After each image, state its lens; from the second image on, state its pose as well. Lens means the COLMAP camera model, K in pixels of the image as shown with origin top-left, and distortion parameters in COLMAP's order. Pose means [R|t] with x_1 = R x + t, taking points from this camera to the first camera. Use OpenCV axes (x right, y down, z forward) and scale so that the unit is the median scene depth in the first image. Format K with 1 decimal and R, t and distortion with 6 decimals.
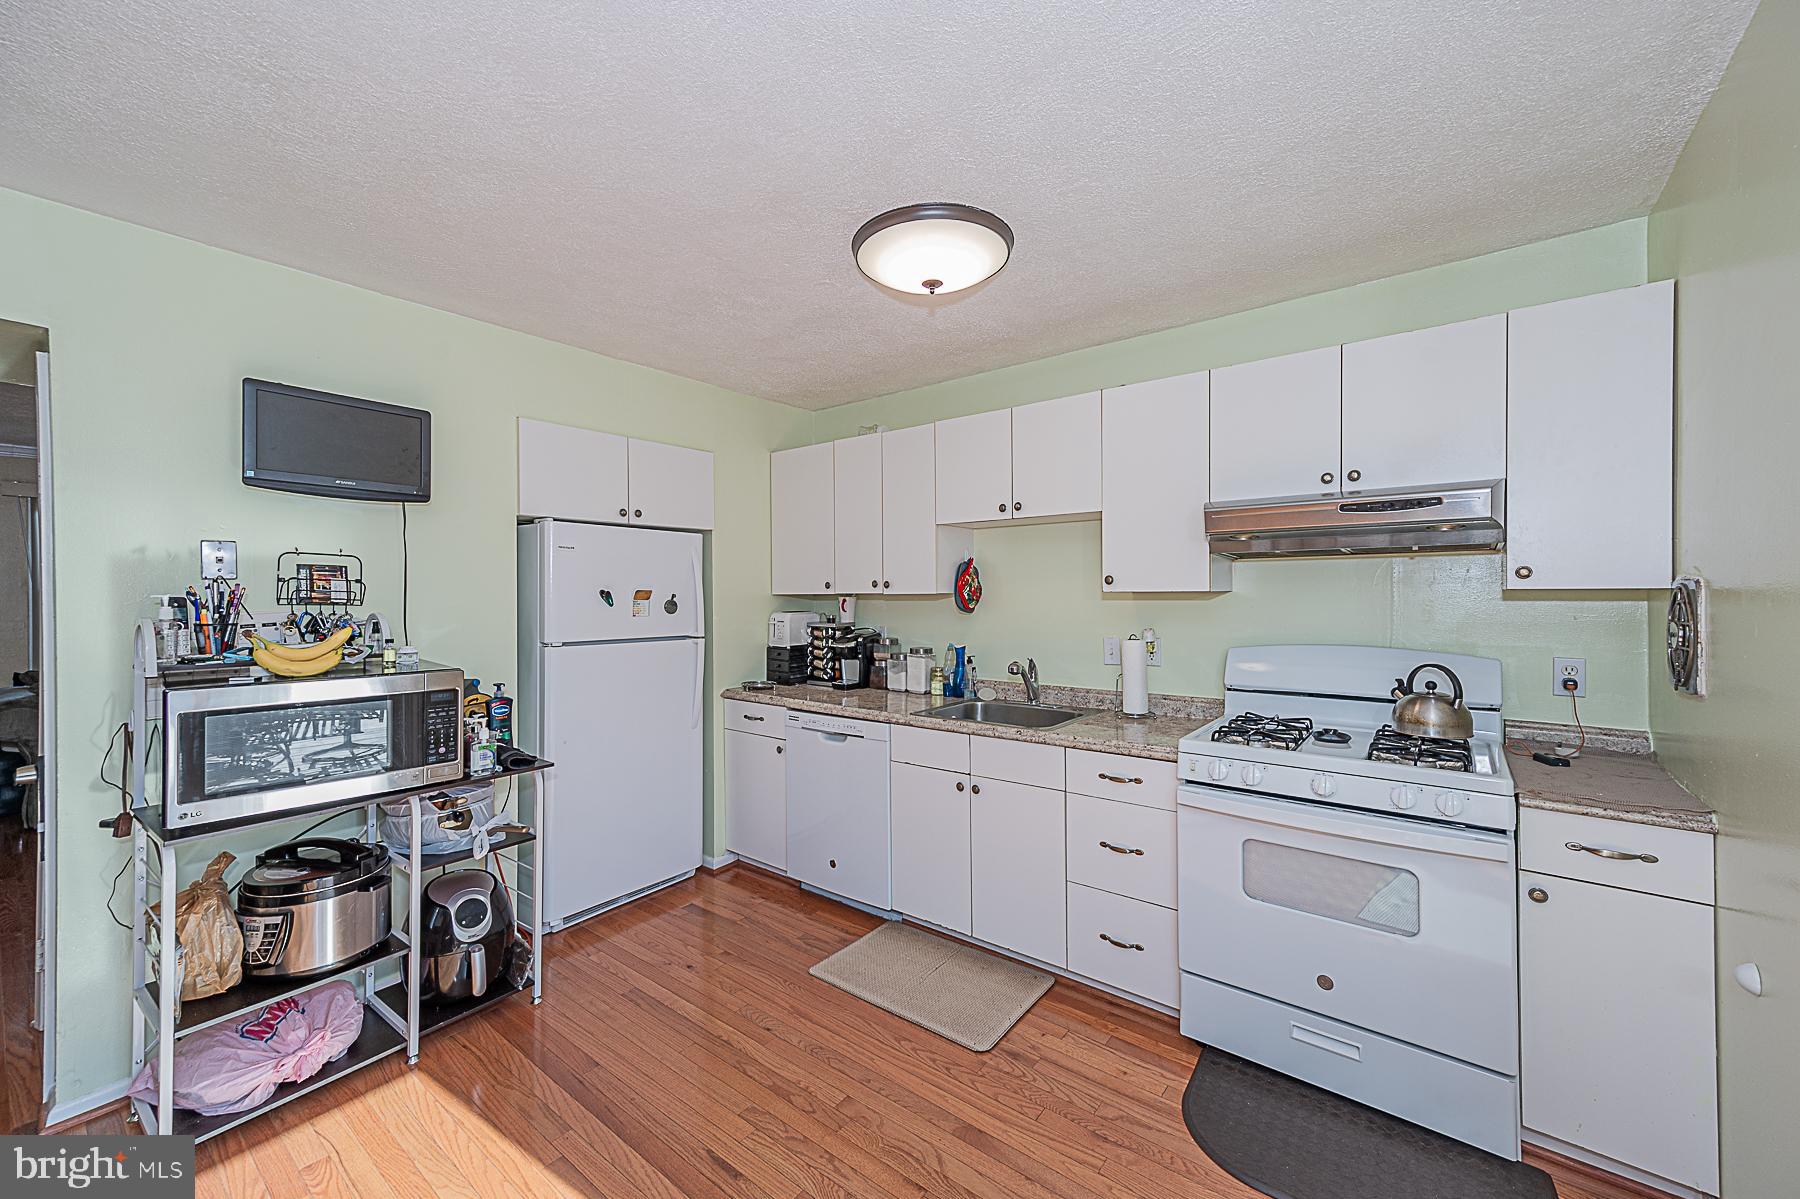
lens RADIAL K [[704.1, 0, 900.8], [0, 704.1, 594.6], [0, 0, 1]] dist [0.016596, -0.000015]
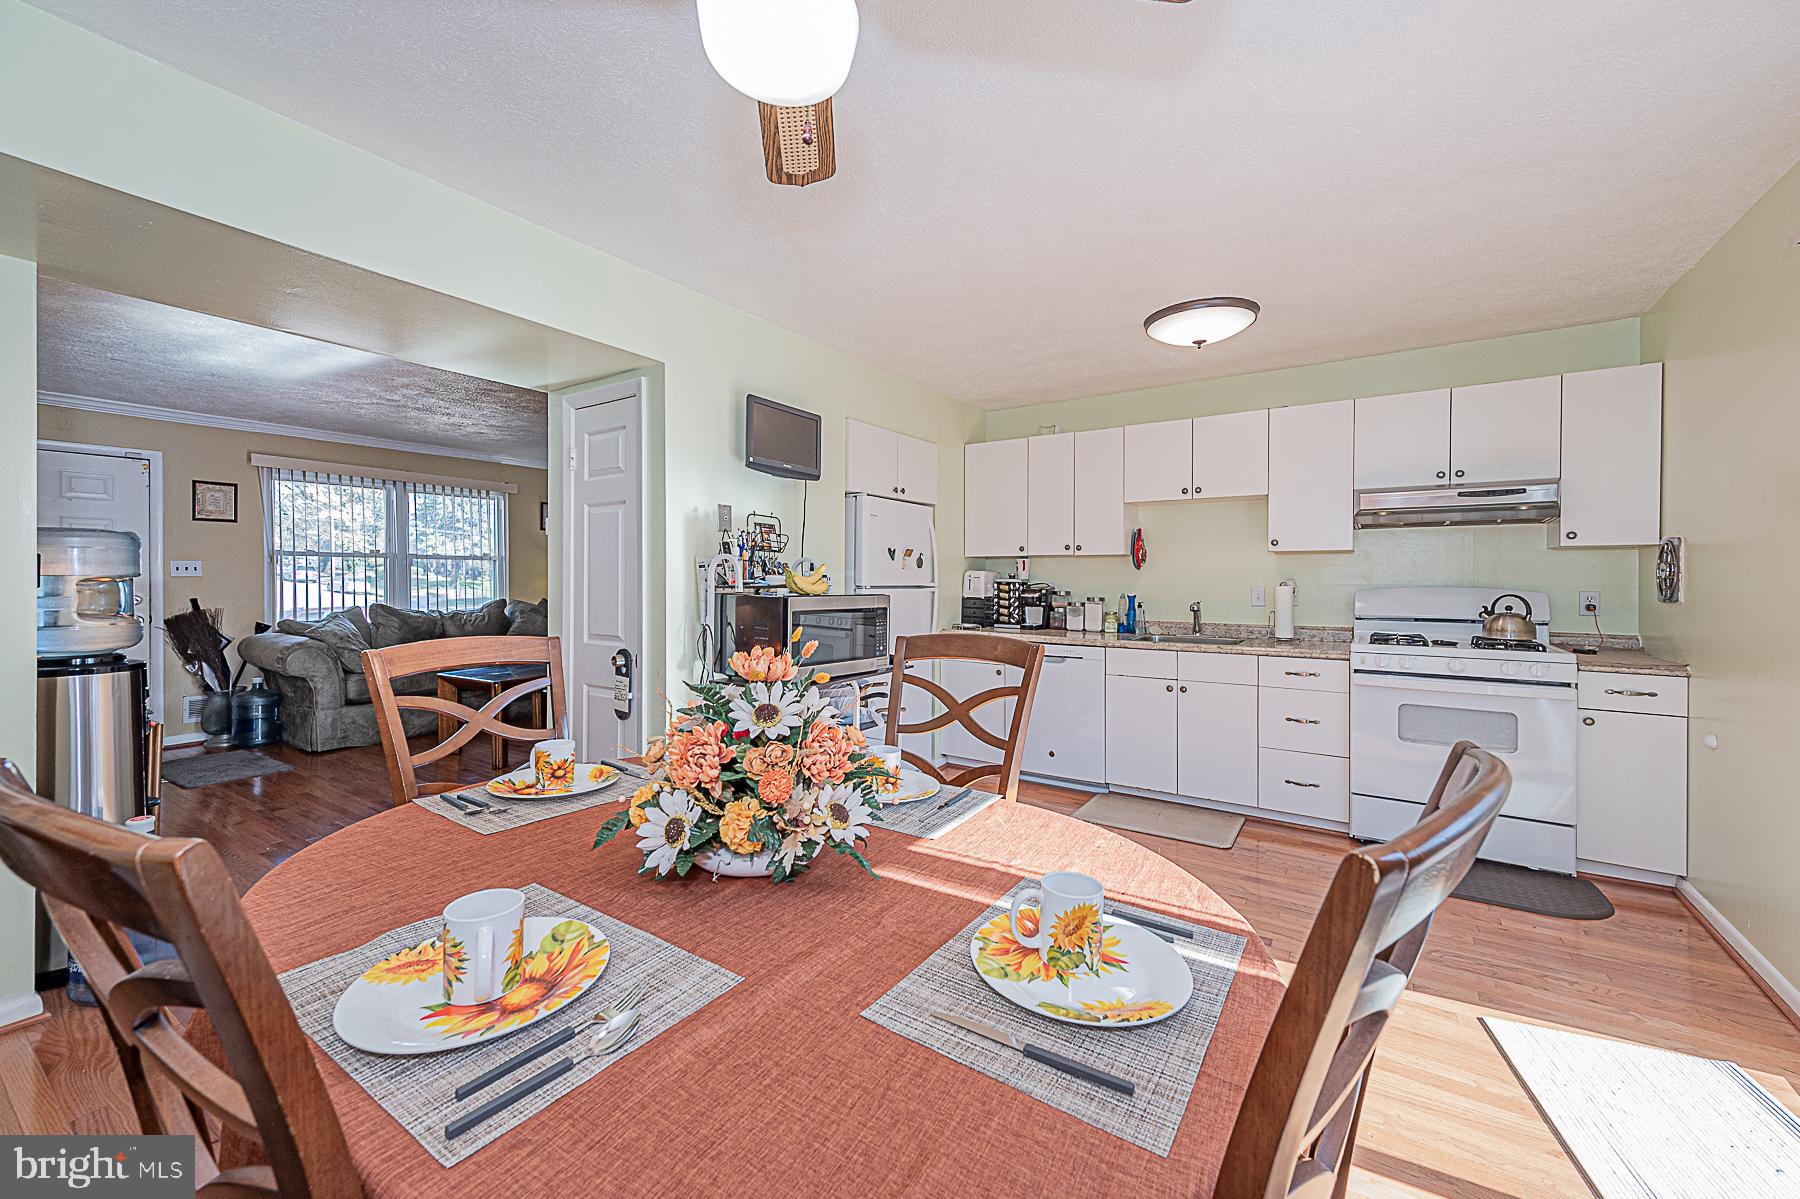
lens RADIAL K [[718.4, 0, 901.8], [0, 718.4, 579.1], [0, 0, 1]] dist [0.020709, 0.000092]
pose [[0.996843, 0.007814, 0.079012, -0.589915], [-0.007878, 0.999969, 0.000490, 0.060239], [-0.079006, -0.001110, 0.996874, -0.409562]]
